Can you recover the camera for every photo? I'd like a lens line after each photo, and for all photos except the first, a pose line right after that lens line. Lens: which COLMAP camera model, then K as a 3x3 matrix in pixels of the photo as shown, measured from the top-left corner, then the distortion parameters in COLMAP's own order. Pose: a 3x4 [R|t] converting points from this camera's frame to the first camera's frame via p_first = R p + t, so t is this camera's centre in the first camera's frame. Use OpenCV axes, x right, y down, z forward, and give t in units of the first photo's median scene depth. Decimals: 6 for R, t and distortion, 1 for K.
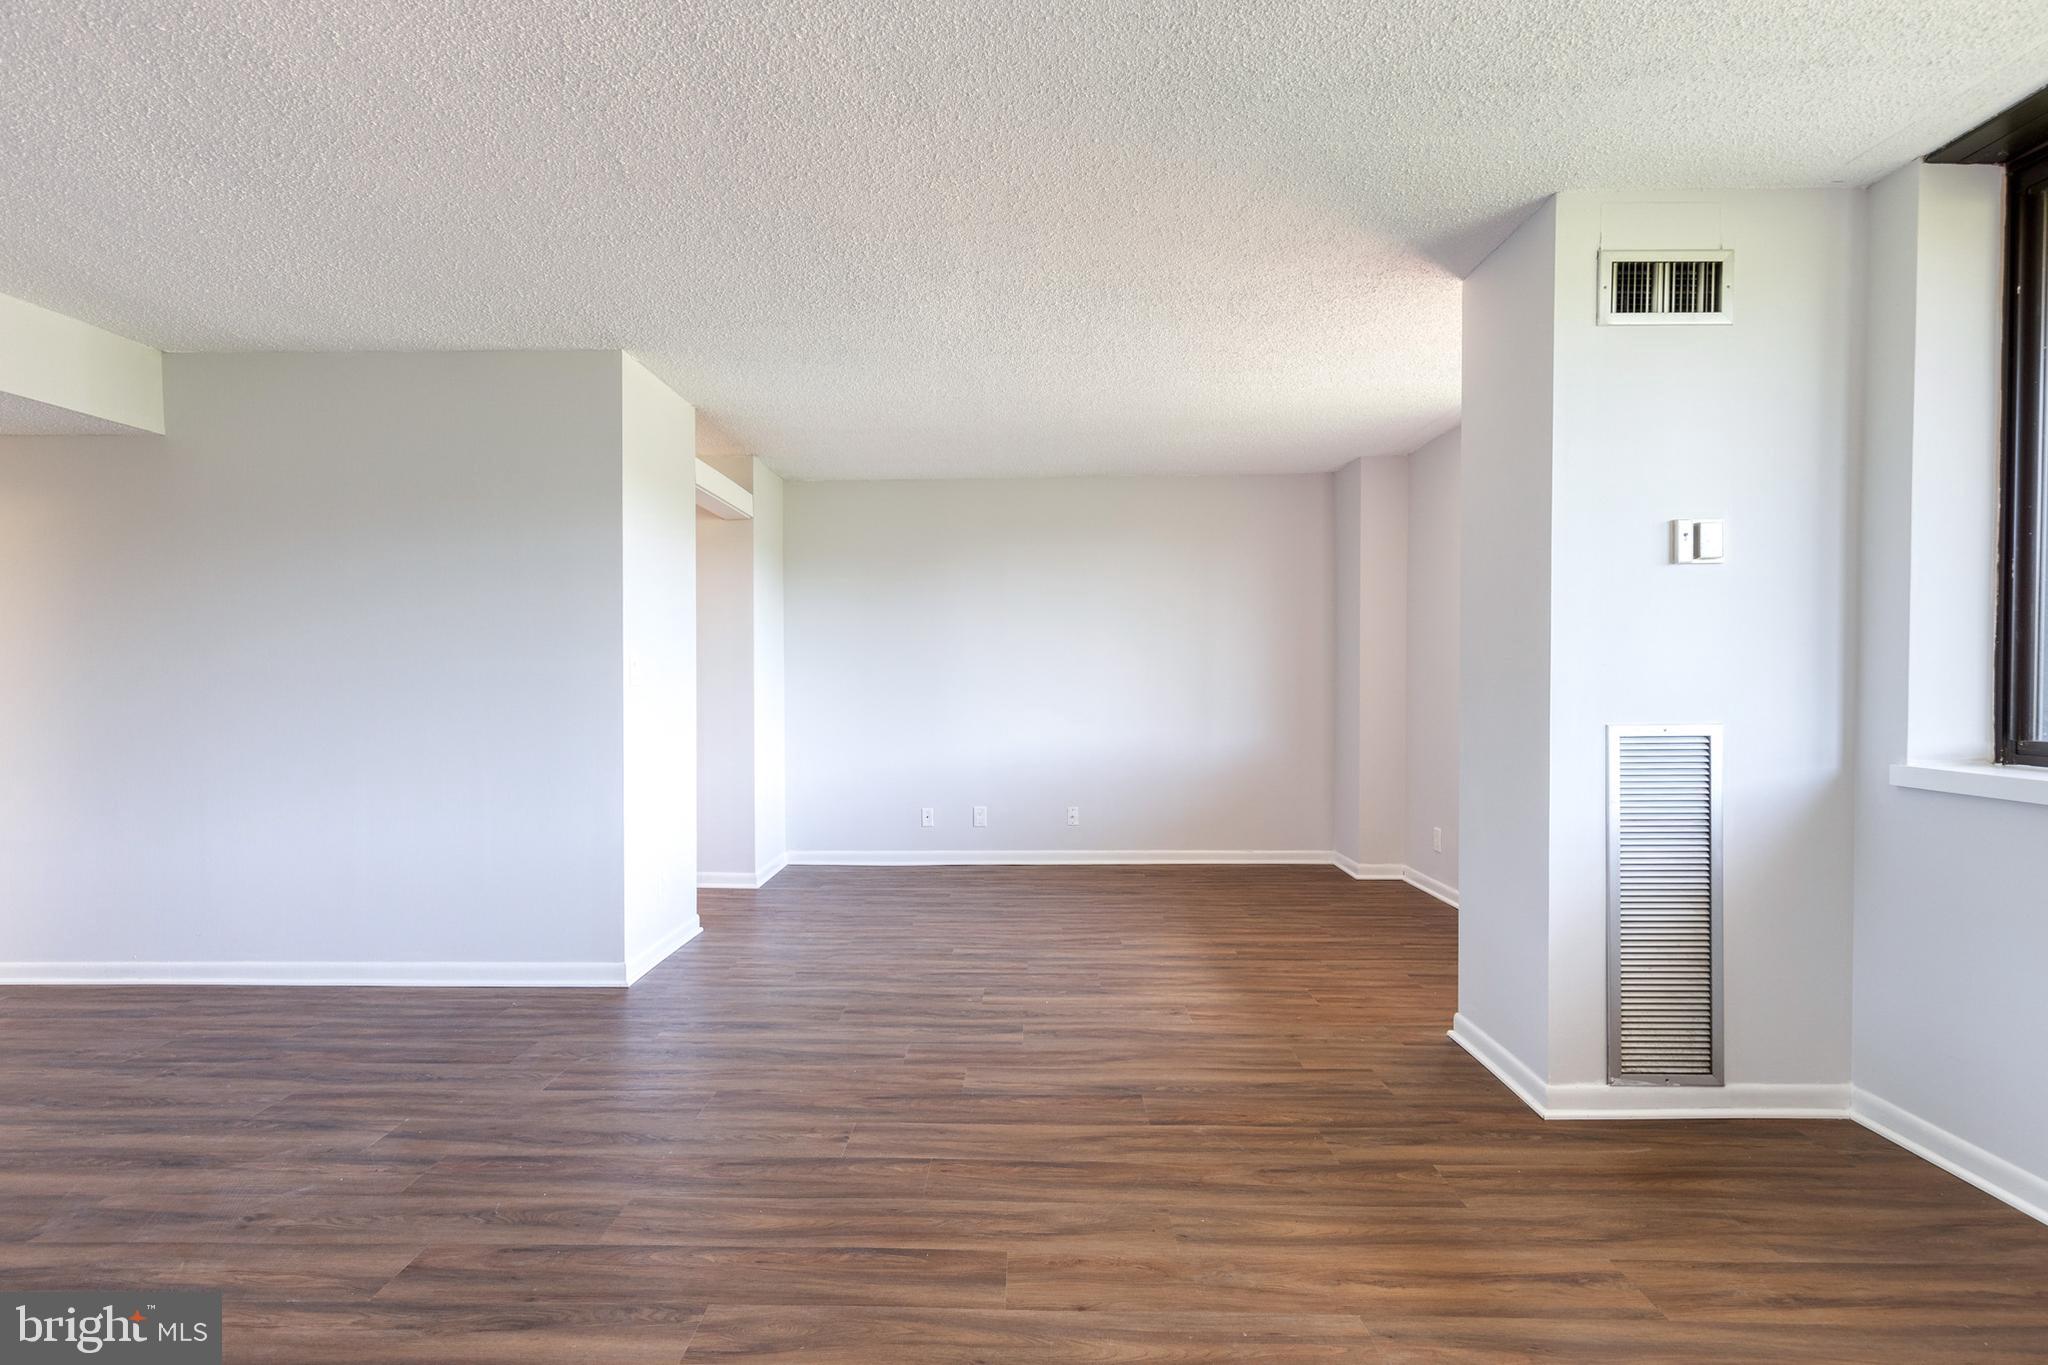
lens RADIAL K [[950.6, 0, 1005.6], [0, 950.6, 695.0], [0, 0, 1]] dist [0.010901, -0.000291]
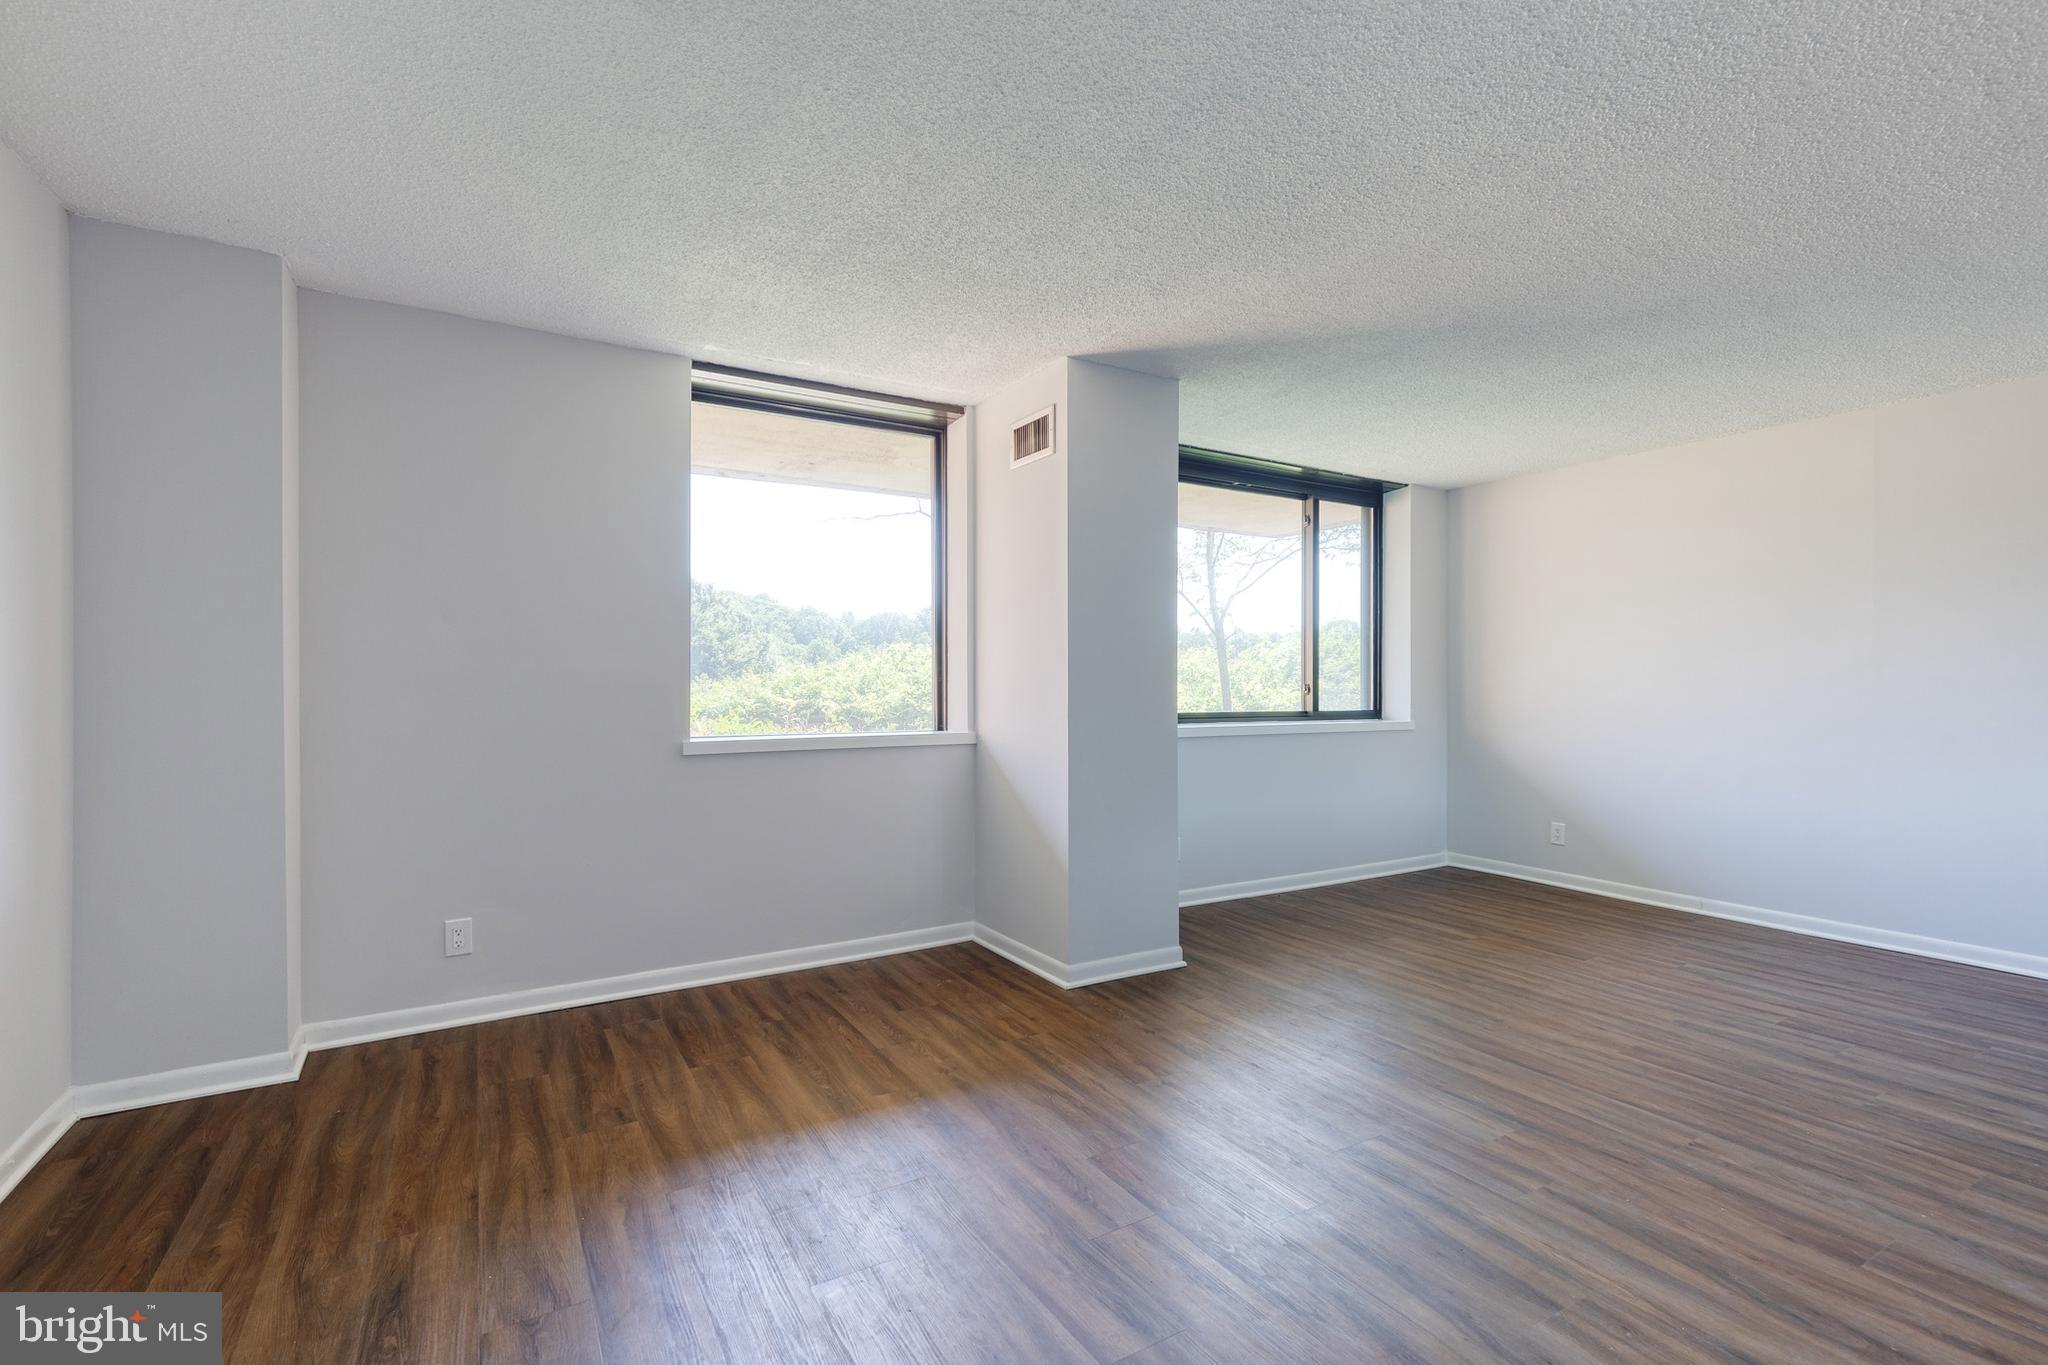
lens RADIAL K [[934.8, 0, 1047.7], [0, 934.8, 679.1], [0, 0, 1]] dist [0.008435, -0.000702]
pose [[-0.544808, 0.008254, 0.838520, -0.572998], [0.017336, 0.999849, 0.001422, -0.032744], [-0.838381, 0.015312, -0.544869, 1.907272]]
